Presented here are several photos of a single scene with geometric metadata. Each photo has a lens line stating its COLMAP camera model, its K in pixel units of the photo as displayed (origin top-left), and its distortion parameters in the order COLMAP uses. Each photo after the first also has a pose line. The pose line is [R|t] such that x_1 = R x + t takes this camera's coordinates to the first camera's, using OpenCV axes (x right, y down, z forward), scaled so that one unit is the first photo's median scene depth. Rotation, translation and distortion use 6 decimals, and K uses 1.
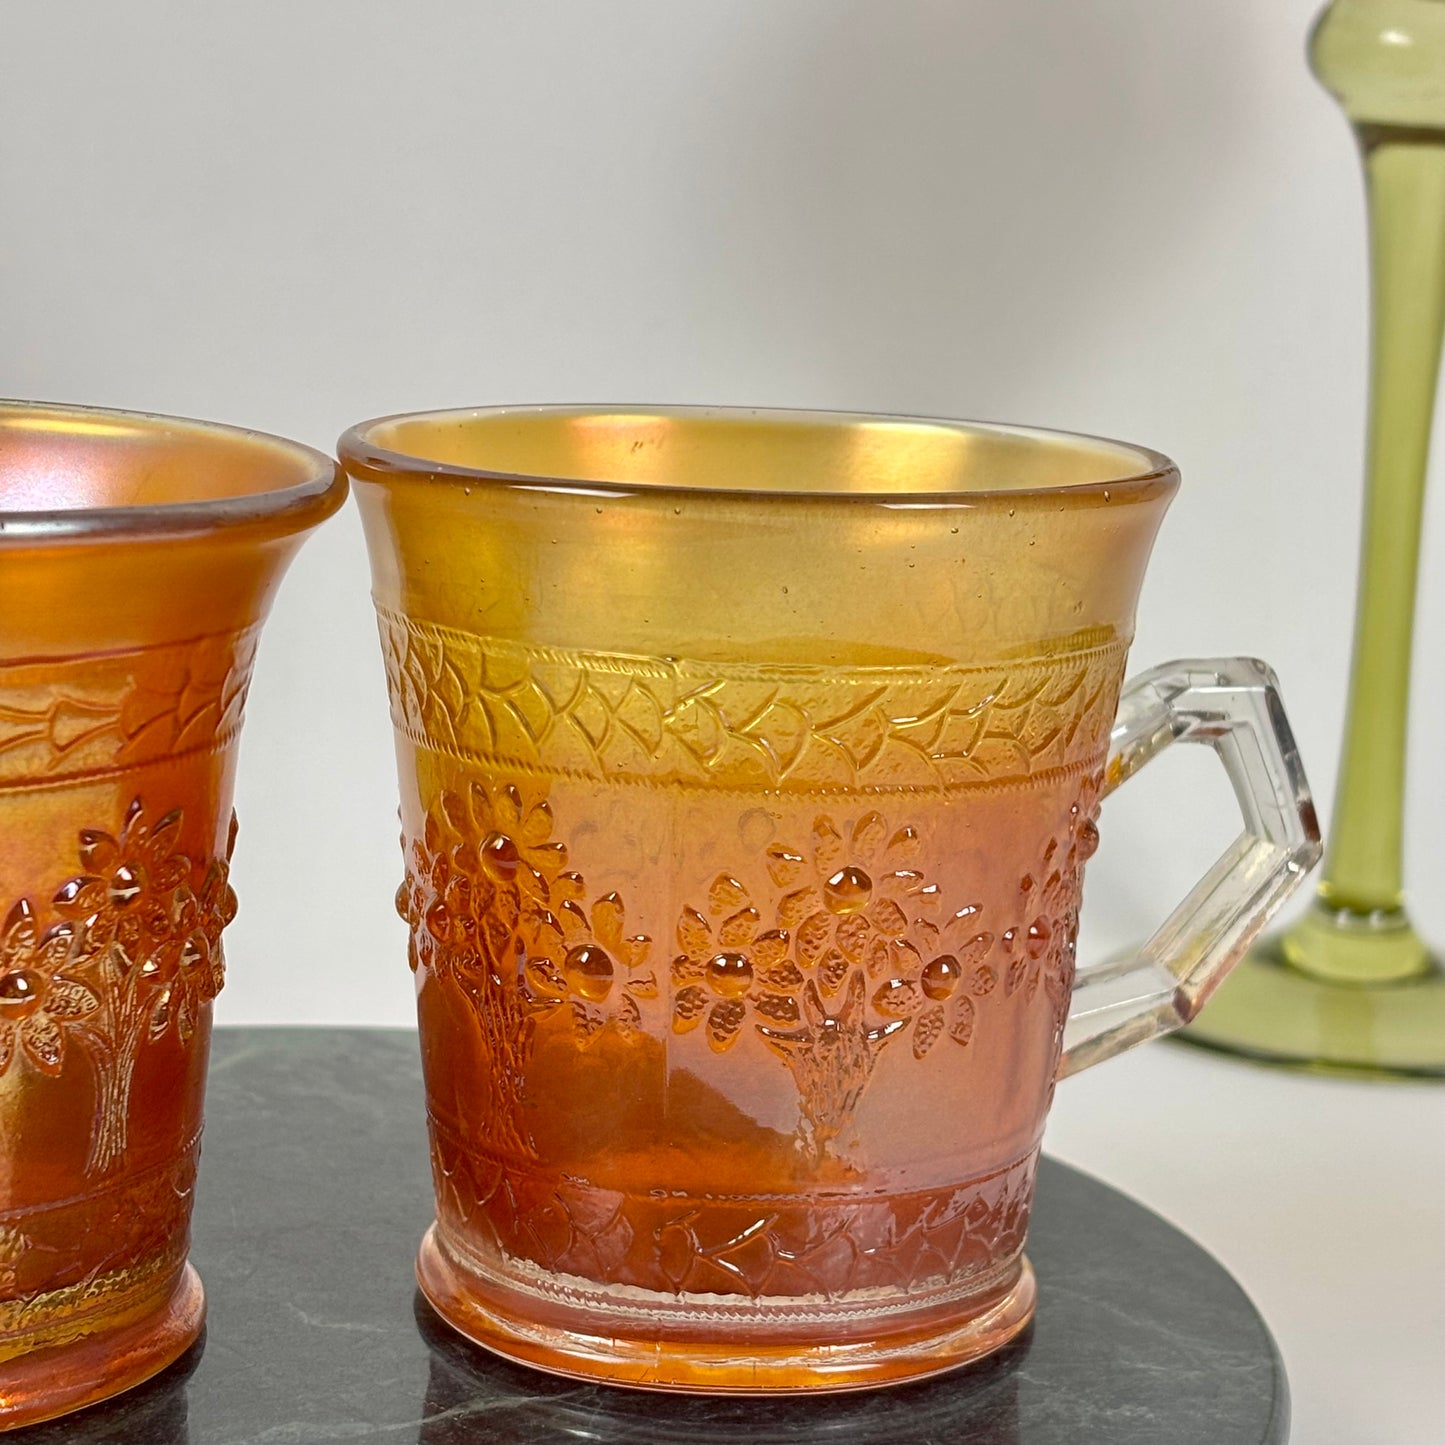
lens RADIAL K [[3601.2, 0, 751.1], [0, 3601.2, 745.3], [0, 0, 1]] dist [0.264280, -1.351041]
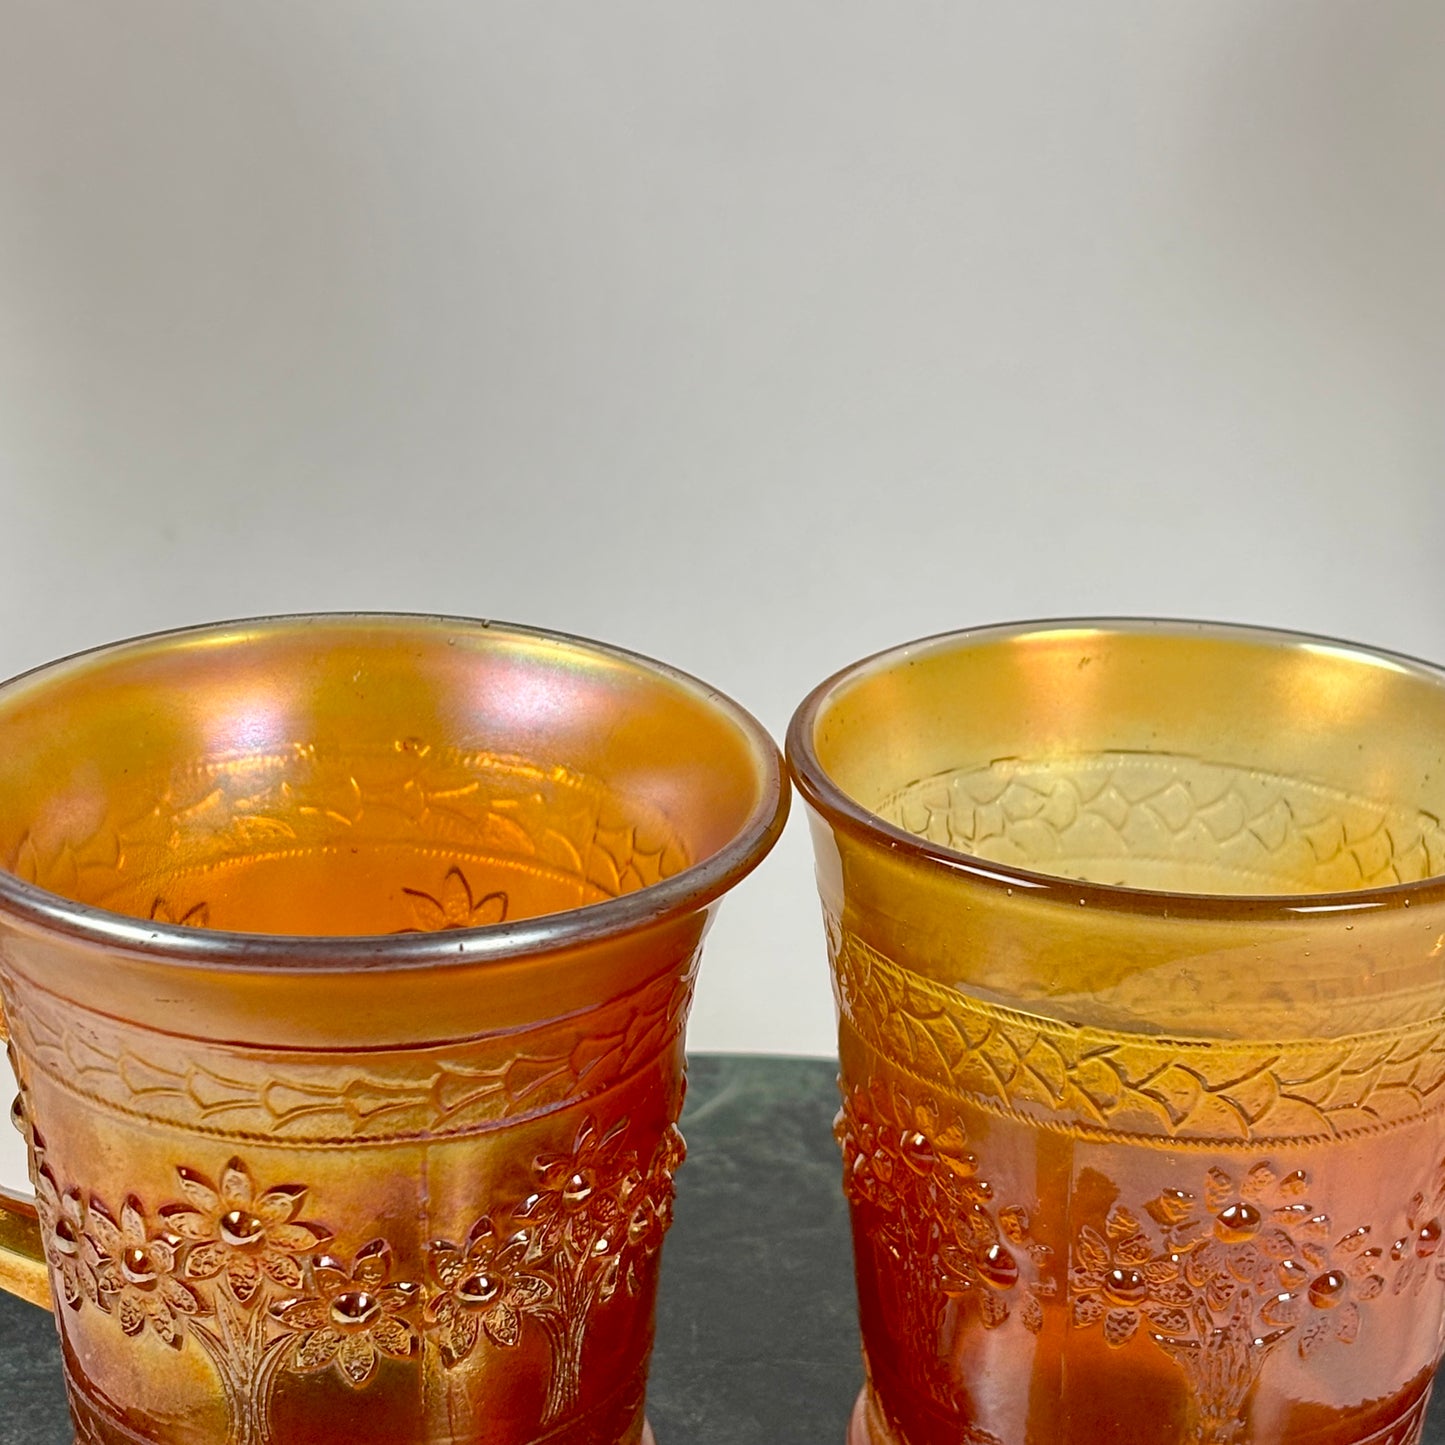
lens RADIAL K [[3601.2, 0, 751.1], [0, 3601.2, 745.3], [0, 0, 1]] dist [0.264280, -1.351041]
pose [[0.985797, 0.050399, -0.160198, 0.049267], [-0.021531, 0.983964, 0.177065, -0.284005], [0.166553, -0.171101, 0.971074, -0.043500]]
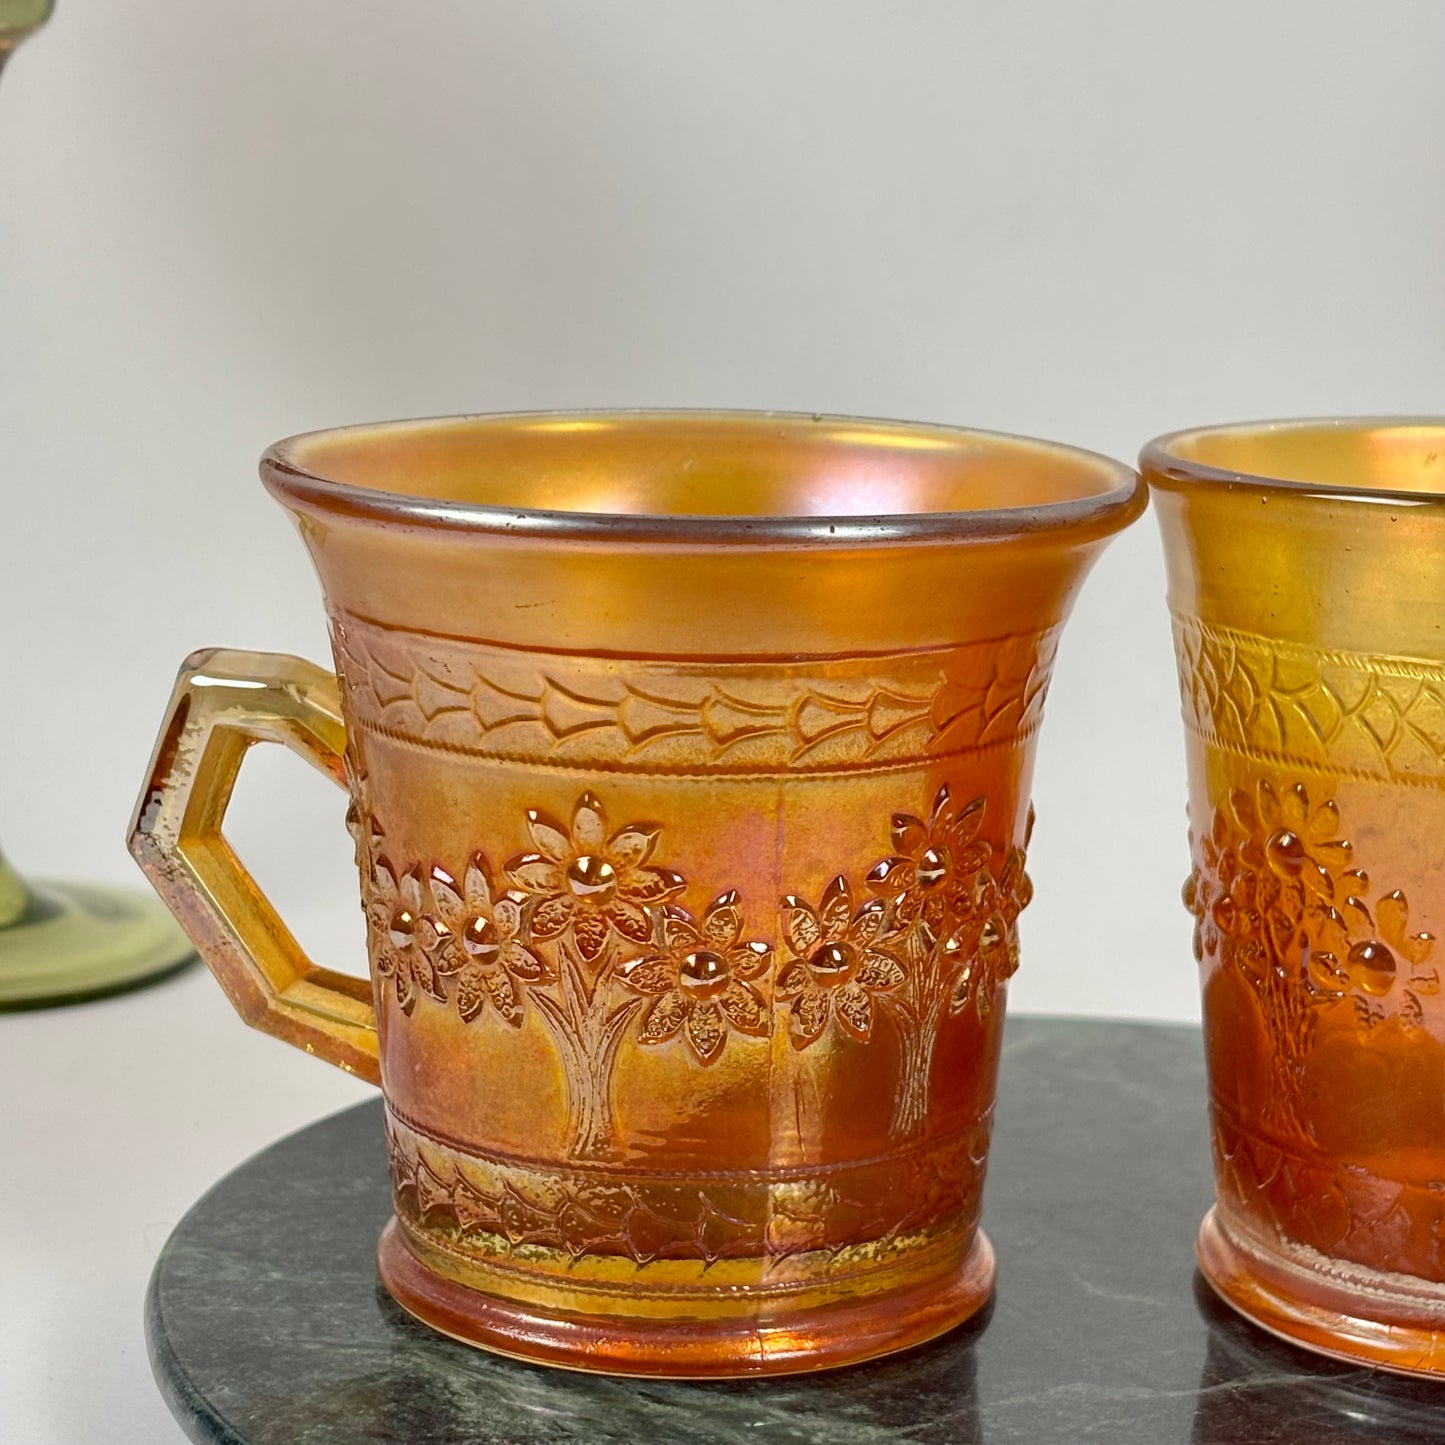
lens RADIAL K [[3601.2, 0, 751.1], [0, 3601.2, 745.3], [0, 0, 1]] dist [0.264280, -1.351041]
pose [[0.977516, 0.023891, -0.209505, -0.002759], [-0.025285, 0.999672, -0.003980, 0.008061], [0.209341, 0.009188, 0.977799, -0.049749]]
